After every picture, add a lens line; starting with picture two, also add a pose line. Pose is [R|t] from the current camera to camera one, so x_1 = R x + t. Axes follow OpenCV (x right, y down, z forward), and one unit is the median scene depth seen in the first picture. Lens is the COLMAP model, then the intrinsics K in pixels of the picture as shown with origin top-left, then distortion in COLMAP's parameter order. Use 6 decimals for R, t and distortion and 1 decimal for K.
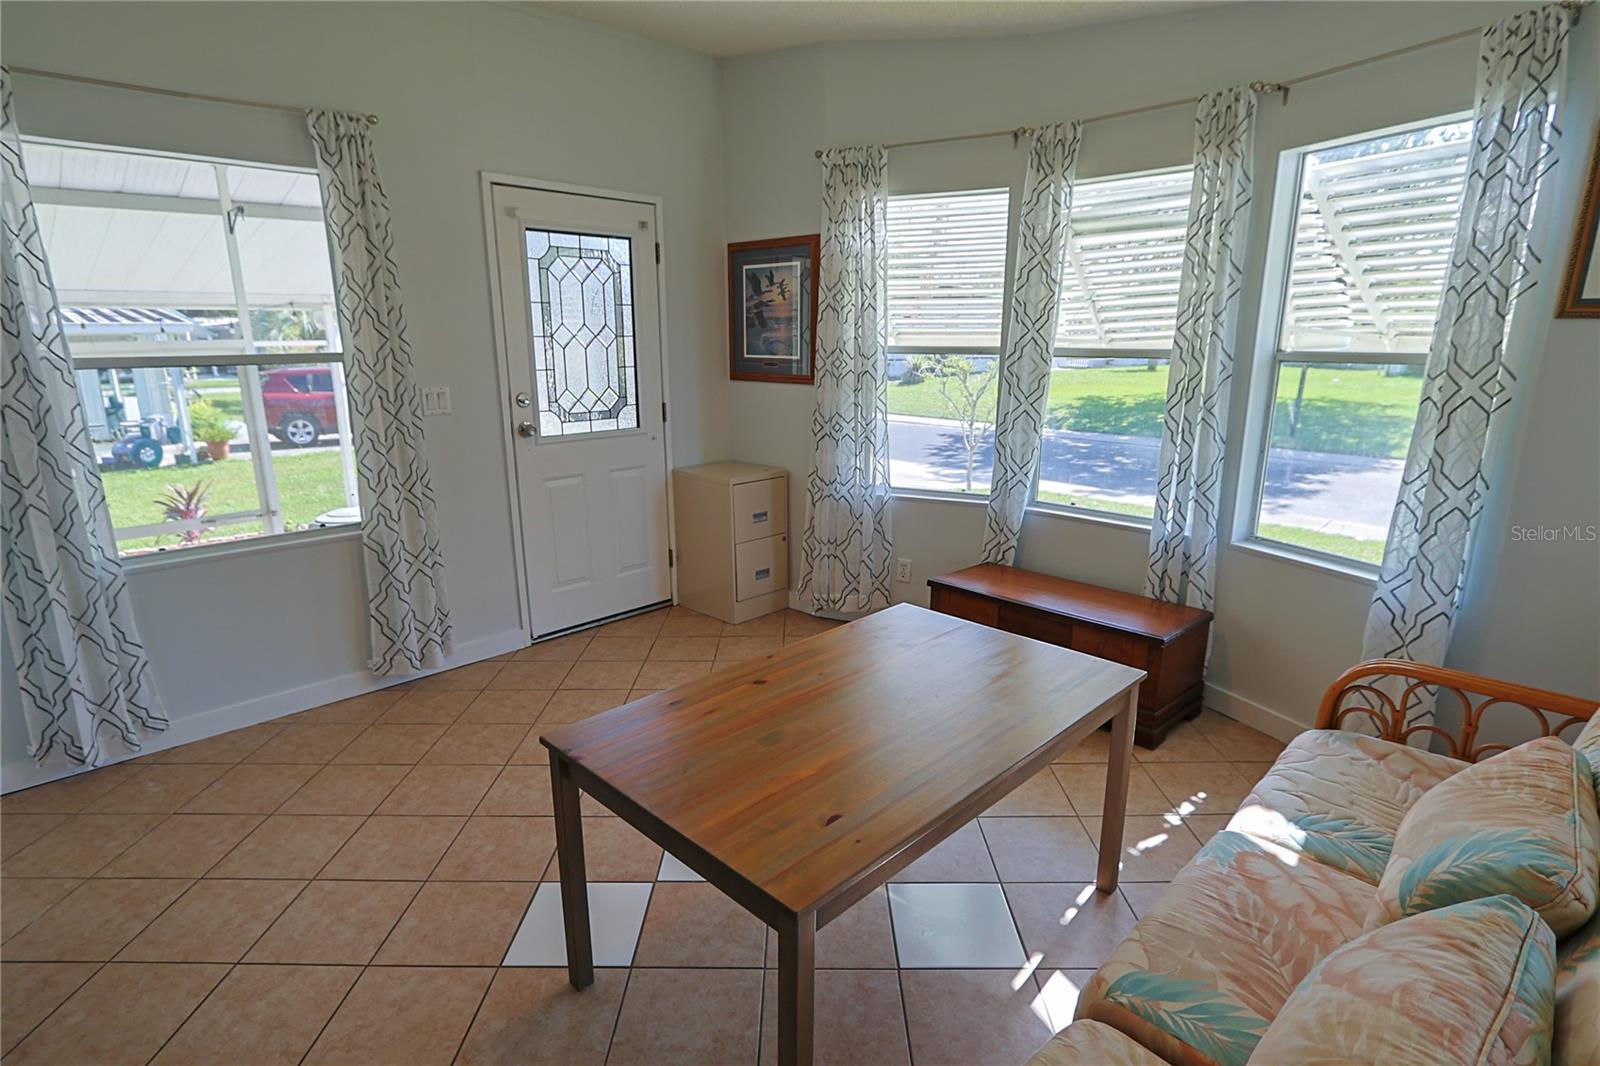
lens RADIAL K [[820.6, 0, 799.8], [0, 820.6, 539.8], [0, 0, 1]] dist [-0.015998, 0.001032]
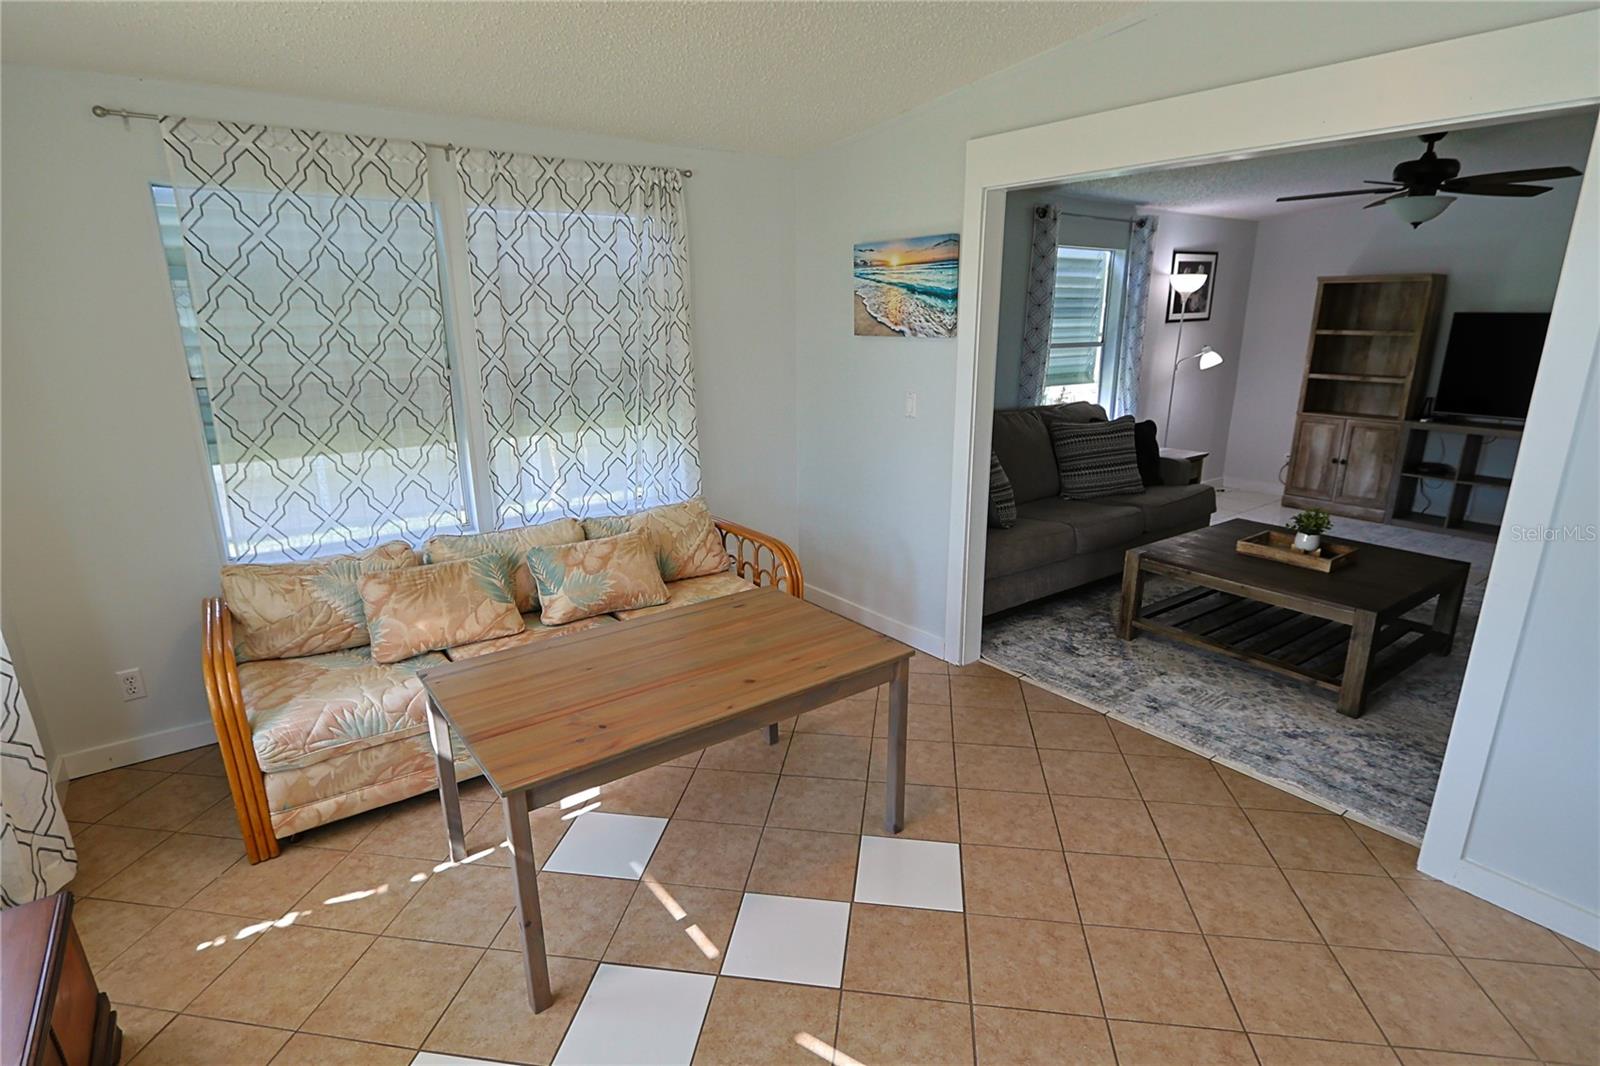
lens RADIAL K [[810.9, 0, 800.9], [0, 810.9, 545.6], [0, 0, 1]] dist [-0.025822, 0.004628]
pose [[-0.990527, -0.028710, 0.134282, -0.140649], [0.043110, 0.863437, 0.502611, -0.289387], [-0.130374, 0.503639, -0.854020, 0.977643]]
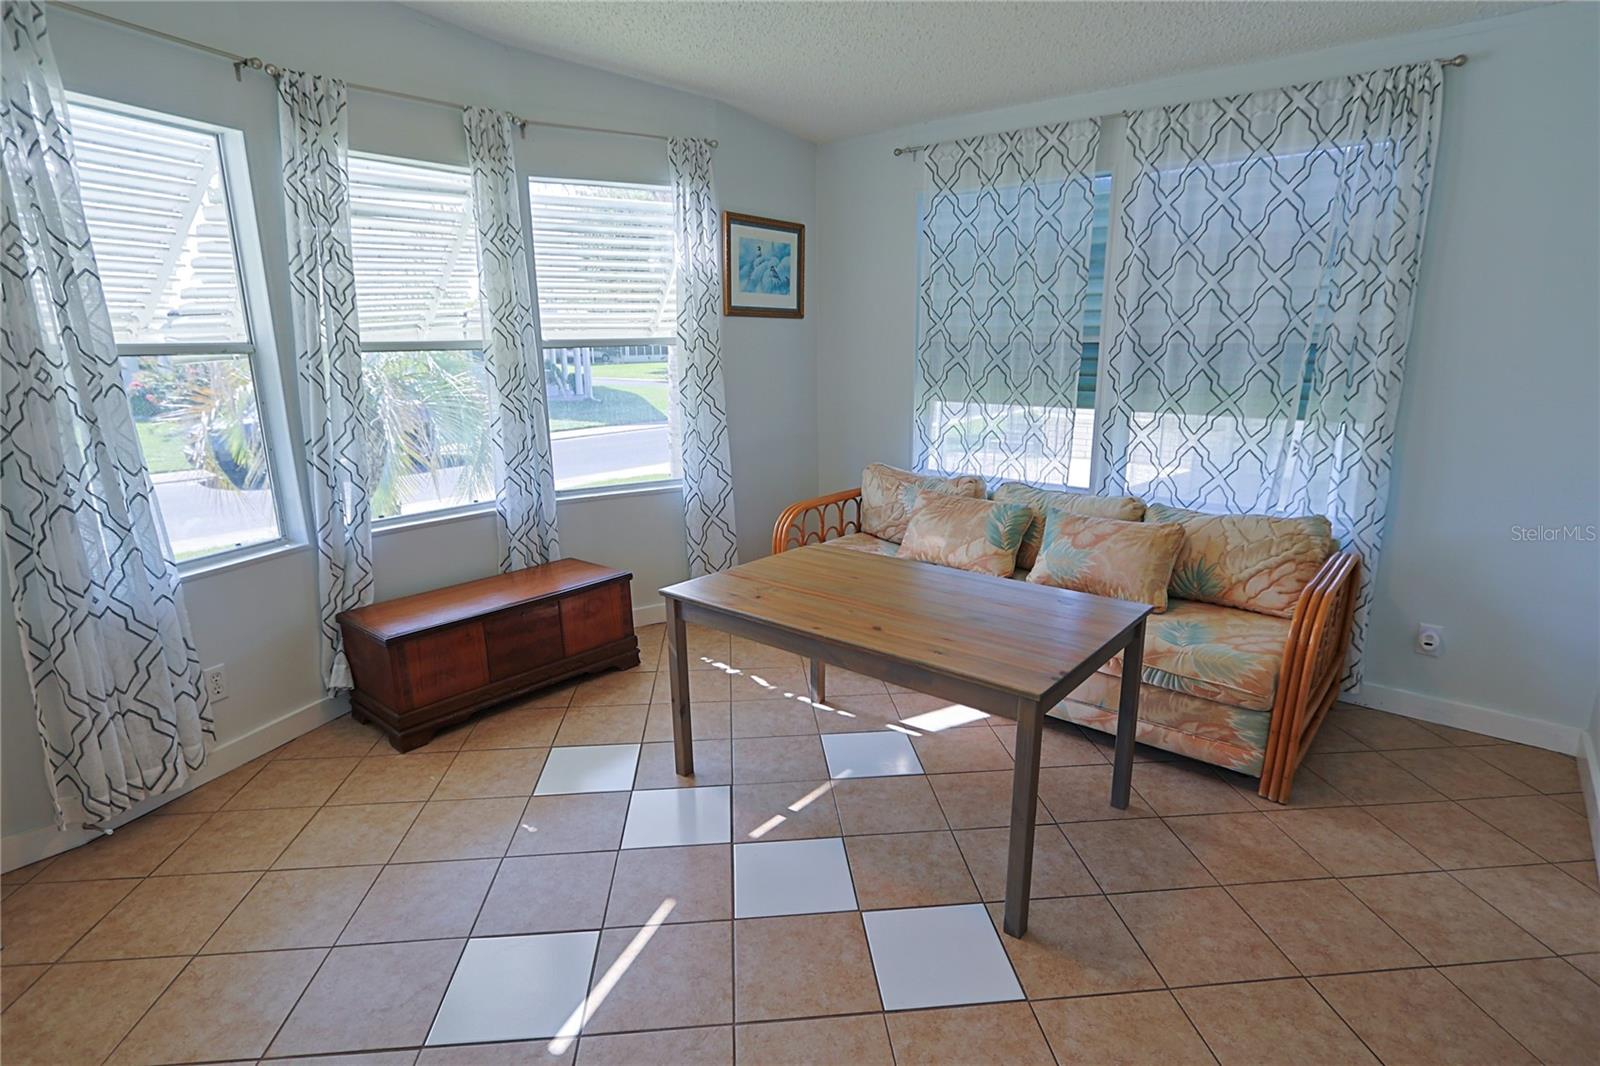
lens RADIAL K [[810.9, 0, 800.9], [0, 810.9, 545.6], [0, 0, 1]] dist [-0.025822, 0.004628]
pose [[-0.093172, -0.238383, 0.966692, -0.553544], [0.253669, 0.933191, 0.254571, -0.119679], [-0.962793, 0.268938, -0.026477, 0.577419]]
